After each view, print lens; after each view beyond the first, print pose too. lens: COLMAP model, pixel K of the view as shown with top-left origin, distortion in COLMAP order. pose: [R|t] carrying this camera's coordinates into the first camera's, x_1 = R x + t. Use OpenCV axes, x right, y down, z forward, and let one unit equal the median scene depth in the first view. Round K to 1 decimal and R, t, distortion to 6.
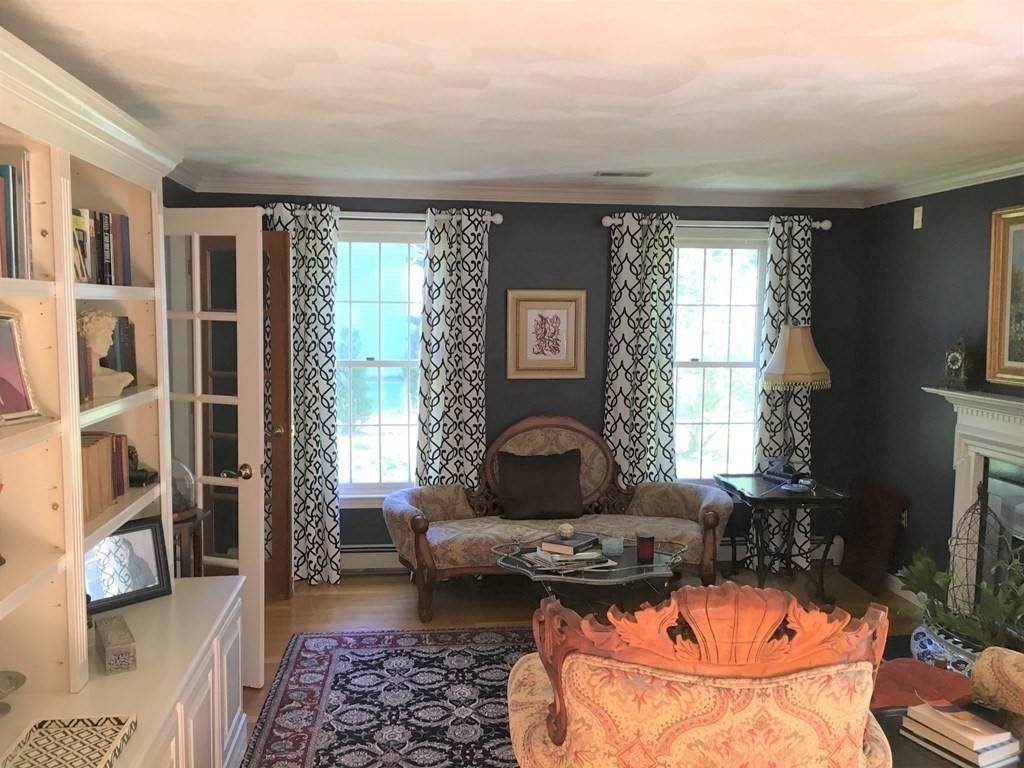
lens RADIAL K [[870.9, 0, 510.7], [0, 870.9, 381.1], [0, 0, 1]] dist [0.071778, -0.100565]
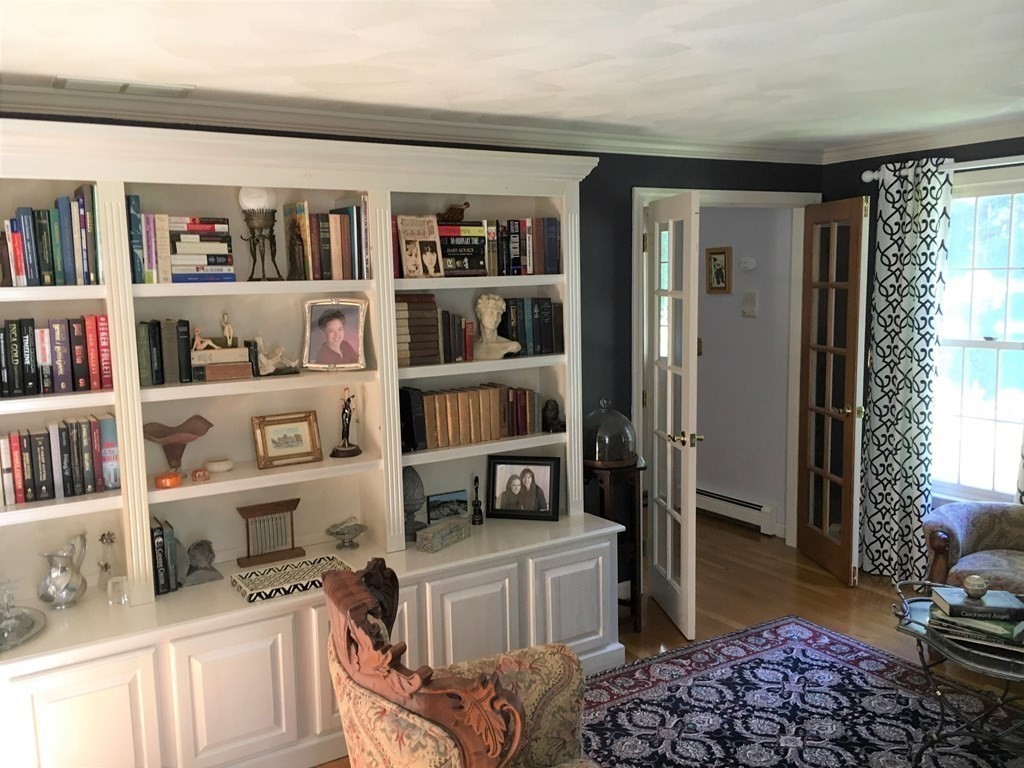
lens RADIAL K [[870.9, 0, 509.6], [0, 870.9, 385.5], [0, 0, 1]] dist [0.071778, -0.100565]
pose [[0.415506, 0.091176, -0.905009, 0.557952], [-0.047281, 0.995783, 0.078613, -0.035299], [0.908361, 0.010126, 0.418064, 0.339621]]
